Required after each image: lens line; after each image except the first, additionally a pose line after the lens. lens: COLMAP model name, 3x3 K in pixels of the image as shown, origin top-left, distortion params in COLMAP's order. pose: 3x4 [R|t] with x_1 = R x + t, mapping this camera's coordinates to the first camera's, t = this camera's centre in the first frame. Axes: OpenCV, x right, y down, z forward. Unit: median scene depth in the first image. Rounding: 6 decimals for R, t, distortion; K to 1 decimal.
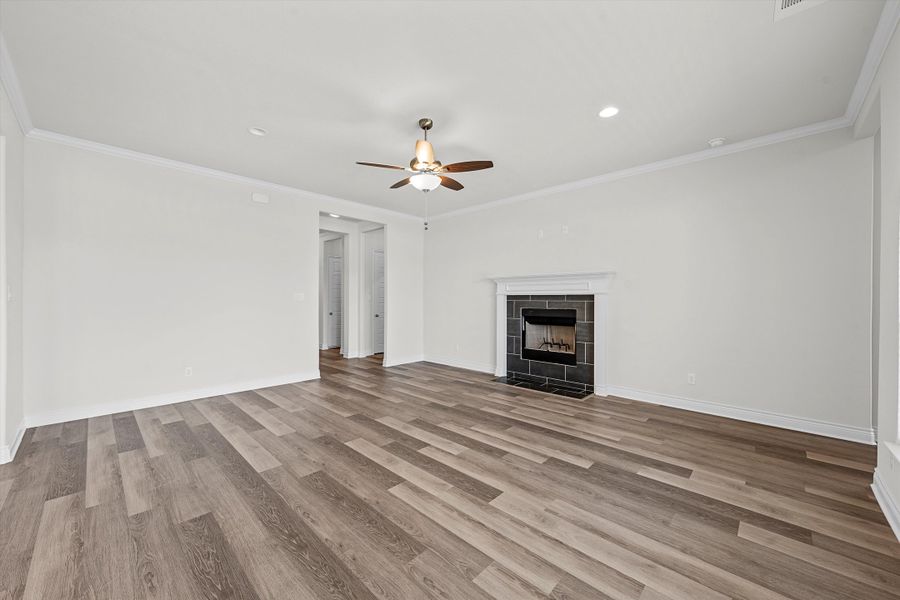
lens RADIAL K [[339.6, 0, 453.0], [0, 339.6, 299.9], [0, 0, 1]] dist [-0.001514, -0.000095]
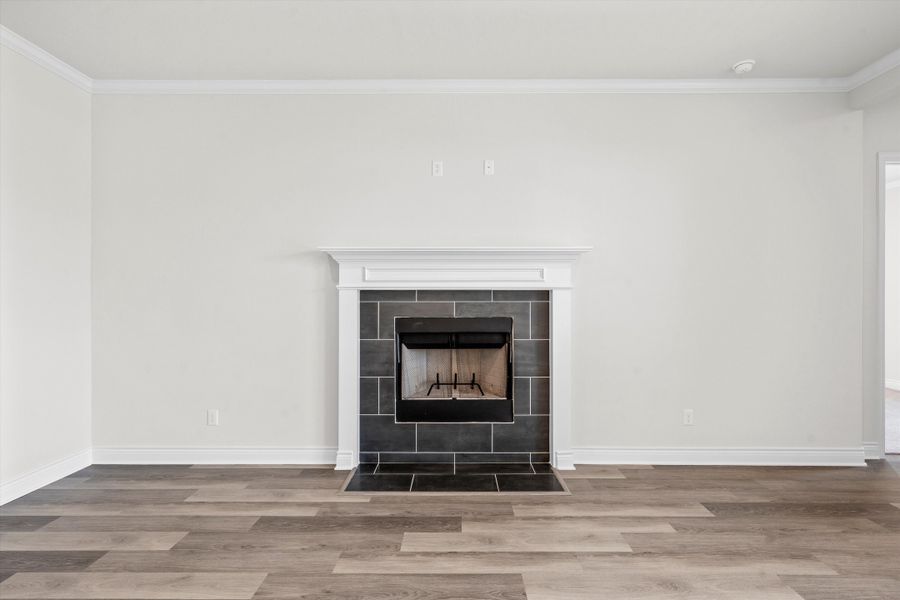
lens RADIAL K [[427.1, 0, 454.0], [0, 427.1, 296.0], [0, 0, 1]] dist [0.002767, 0.000528]
pose [[0.731604, -0.002653, 0.681725, -0.174058], [0.004356, 0.999990, -0.000783, -0.005729], [-0.681716, 0.003542, 0.731608, 0.573178]]
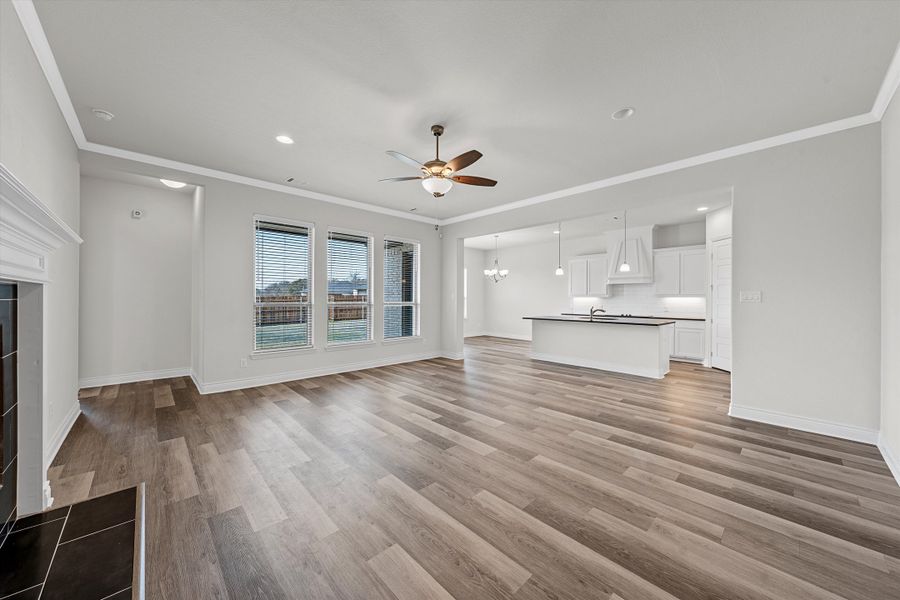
lens RADIAL K [[323.5, 0, 451.6], [0, 323.5, 298.7], [0, 0, 1]] dist [0.000902, 0.000060]
pose [[-0.998427, -0.008200, 0.055467, -0.122386], [-0.008038, 0.999963, 0.003146, -0.002822], [-0.055491, 0.002696, -0.998456, 1.329981]]
